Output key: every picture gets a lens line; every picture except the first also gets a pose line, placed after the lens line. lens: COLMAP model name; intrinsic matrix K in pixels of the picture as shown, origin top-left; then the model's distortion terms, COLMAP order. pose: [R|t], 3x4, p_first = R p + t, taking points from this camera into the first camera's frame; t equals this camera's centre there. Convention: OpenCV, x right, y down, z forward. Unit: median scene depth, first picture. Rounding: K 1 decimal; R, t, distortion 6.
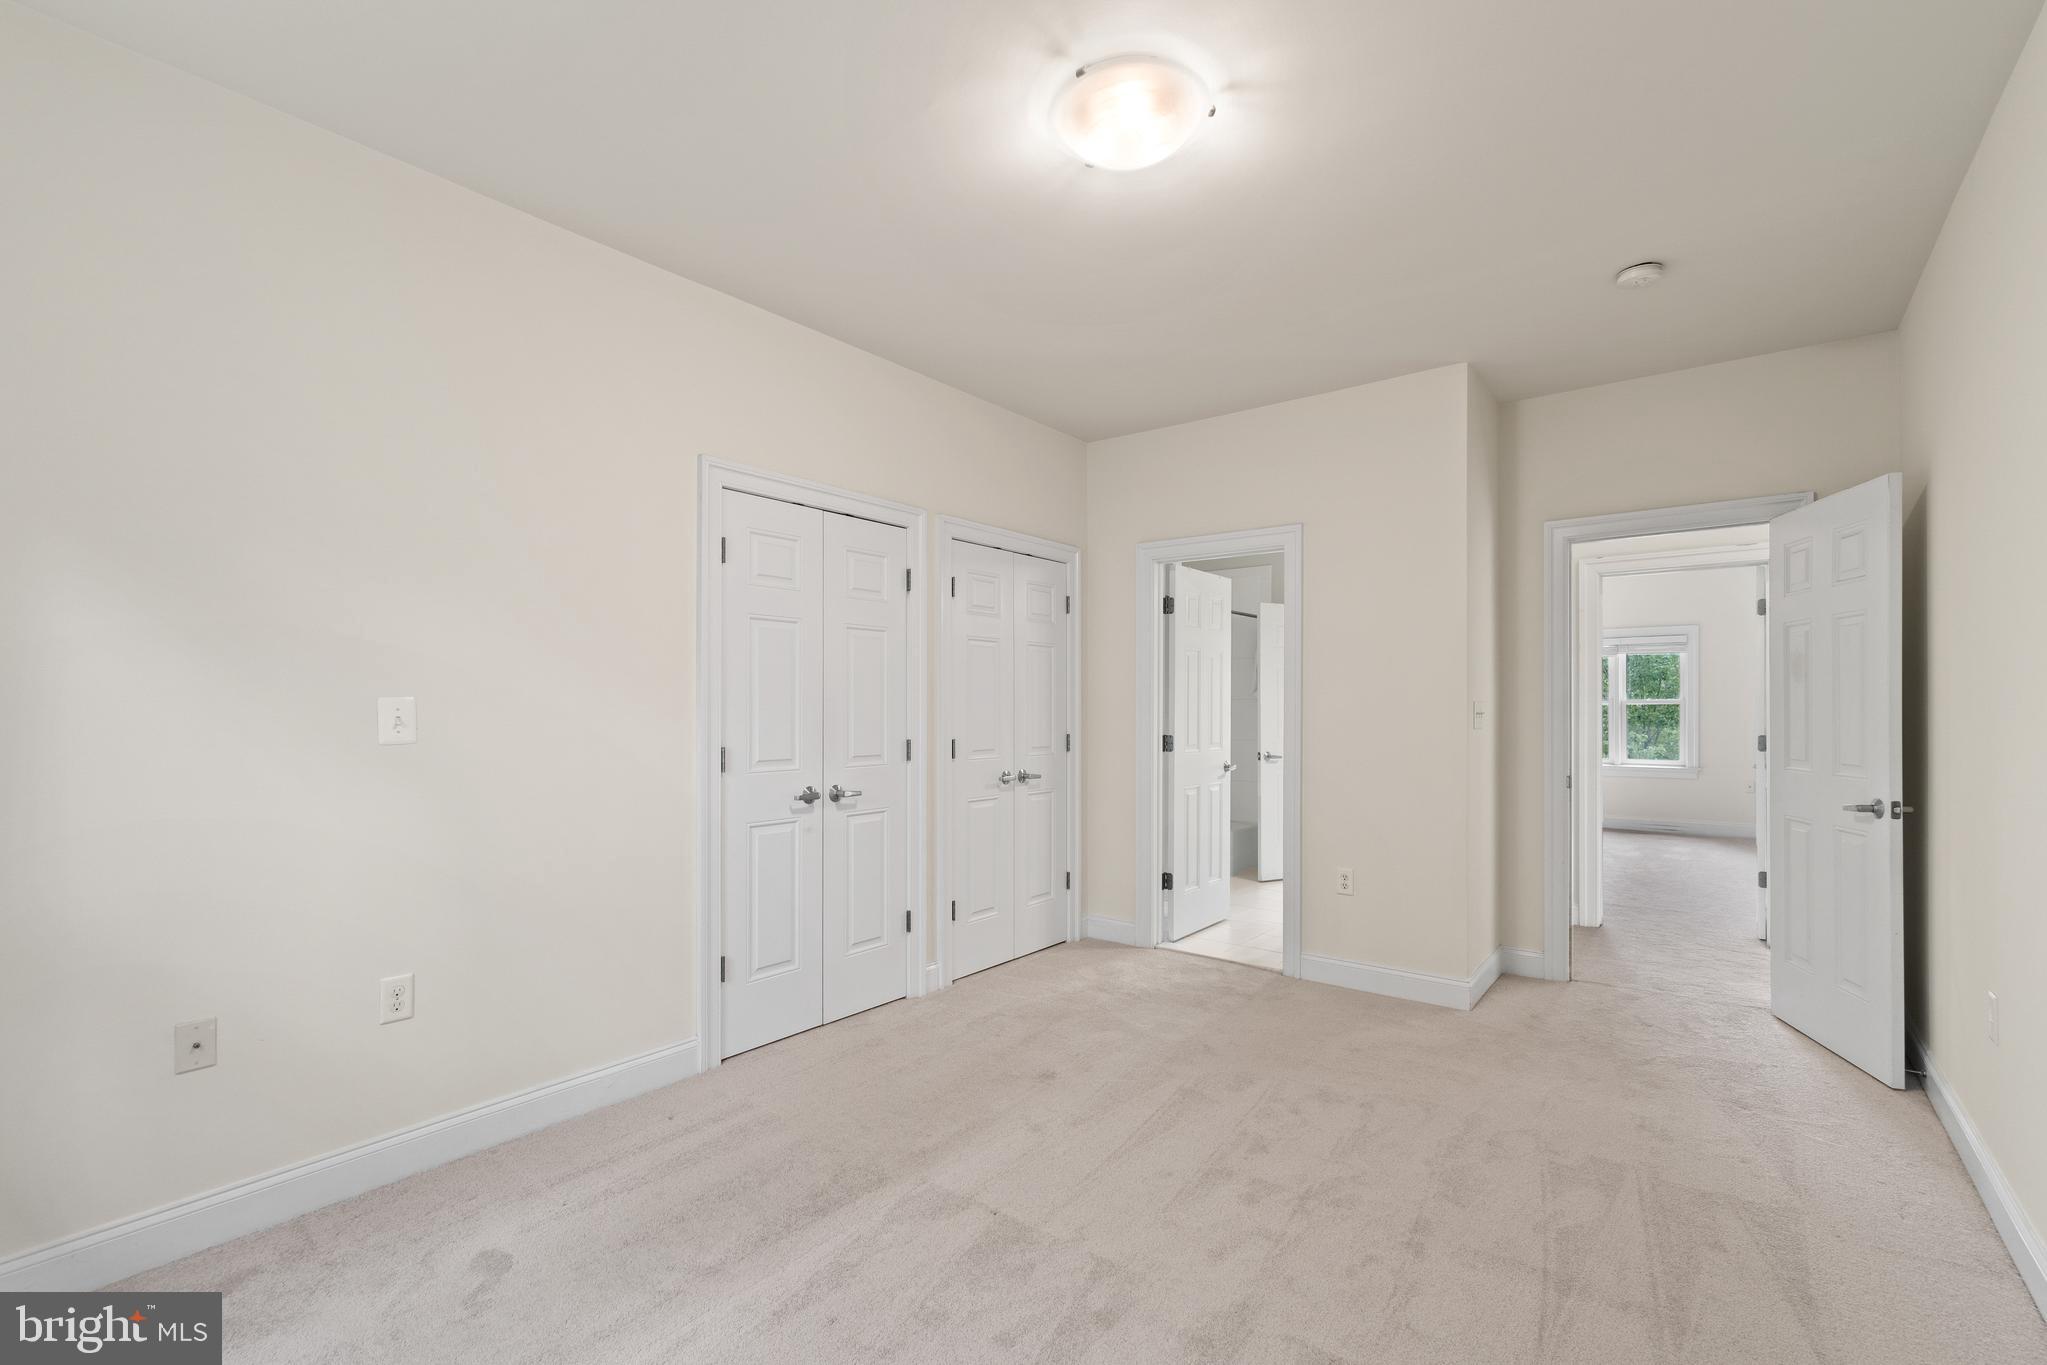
lens RADIAL K [[888.1, 0, 1022.9], [0, 888.1, 701.7], [0, 0, 1]] dist [-0.001541, -0.000227]
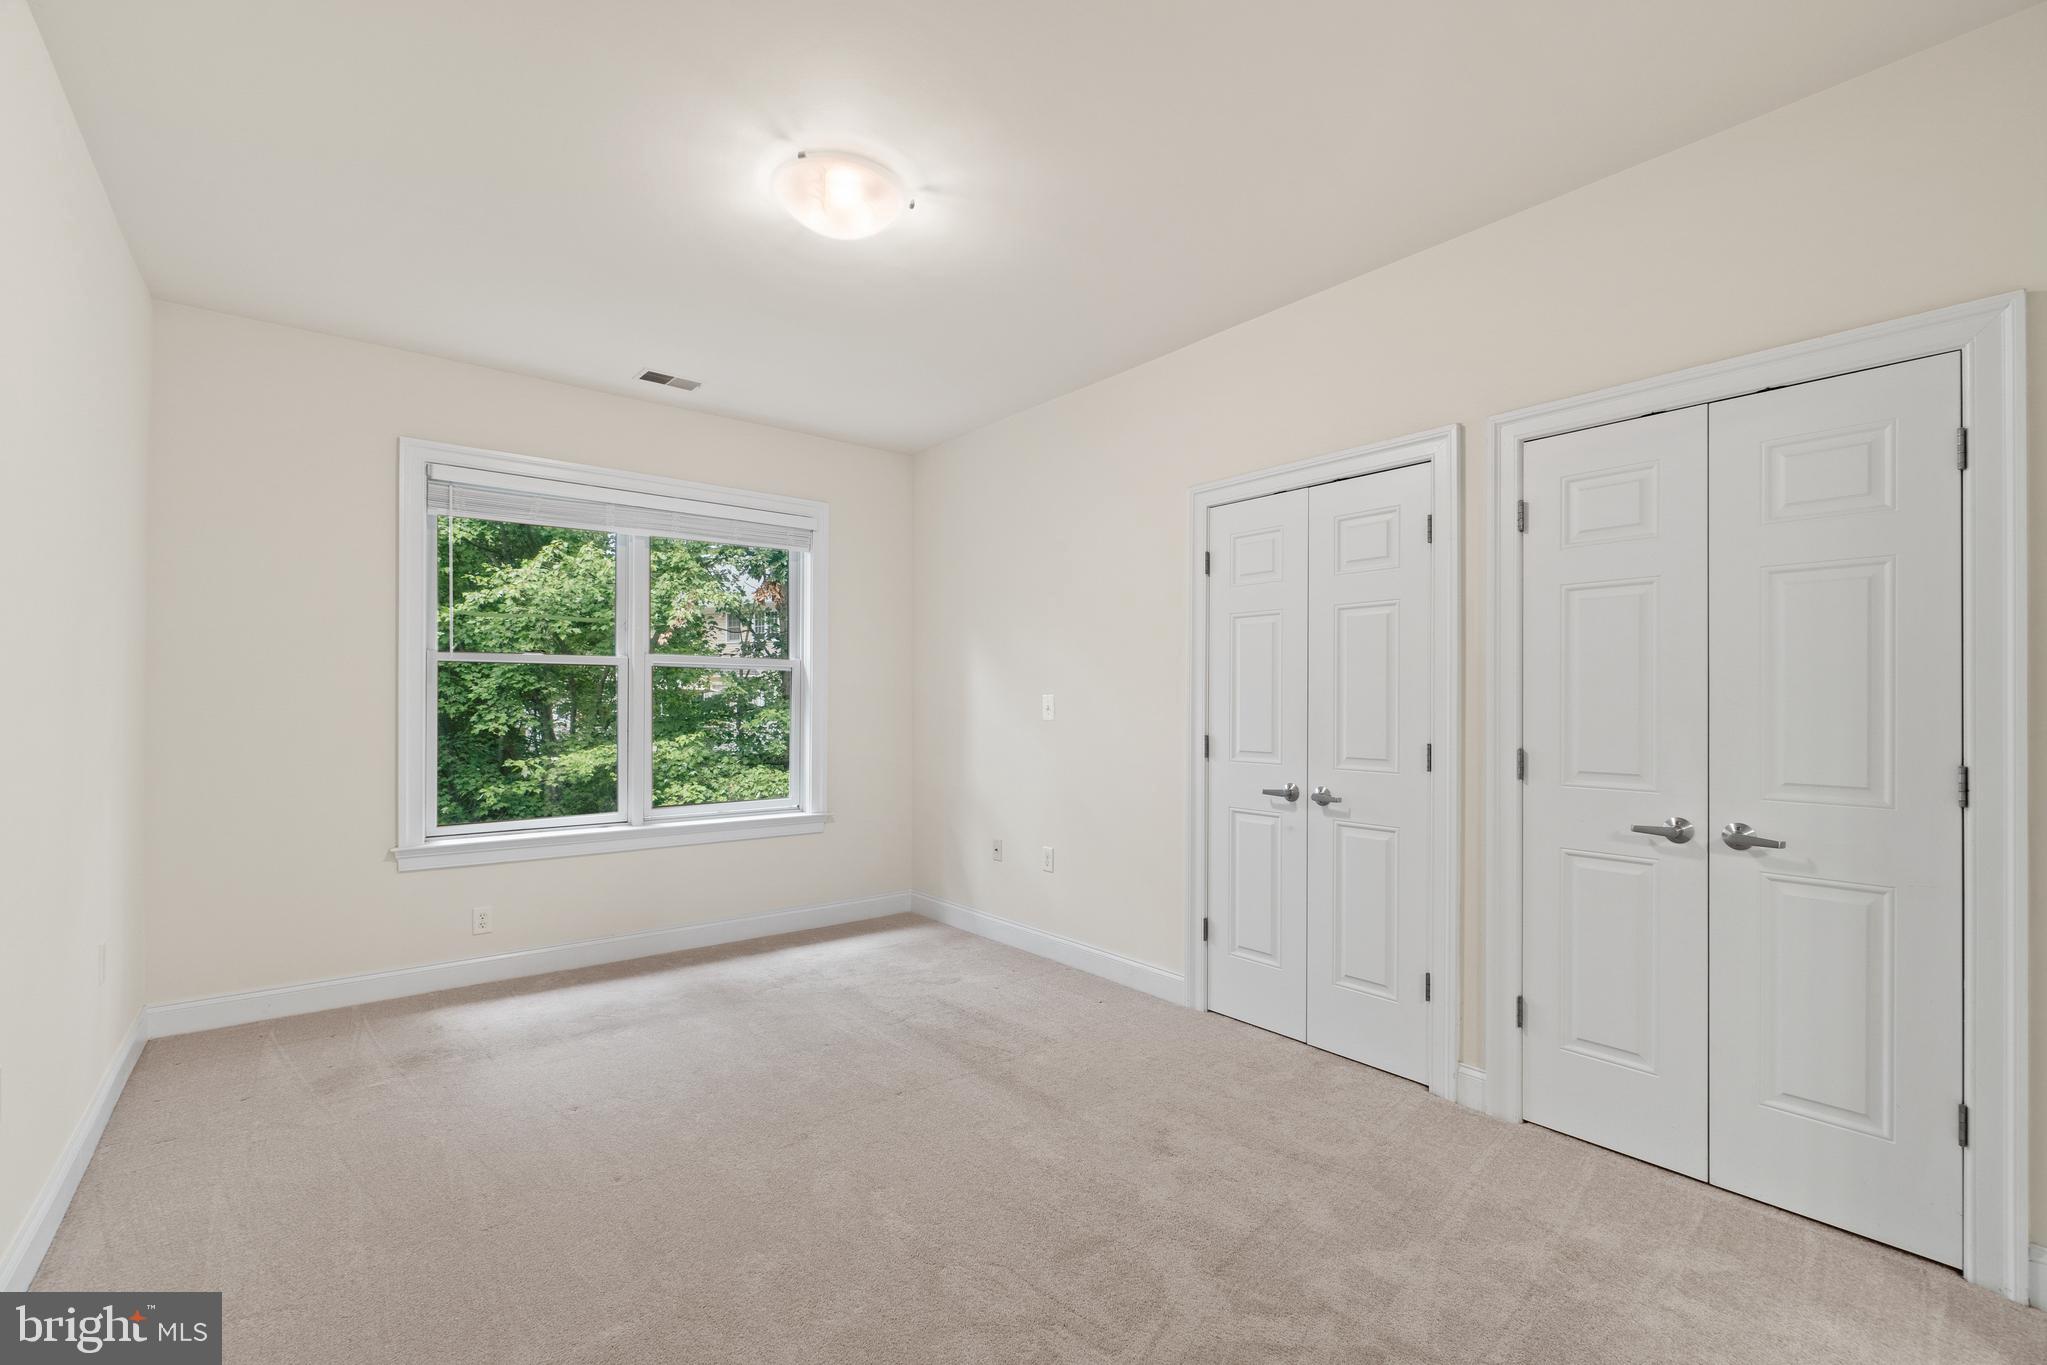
lens RADIAL K [[888.1, 0, 1022.9], [0, 888.1, 701.7], [0, 0, 1]] dist [-0.001541, -0.000227]
pose [[-0.220023, -0.002145, -0.975492, 0.750301], [0.002961, 0.999992, -0.002867, 0.009718], [0.975490, -0.003519, -0.220015, 0.927208]]
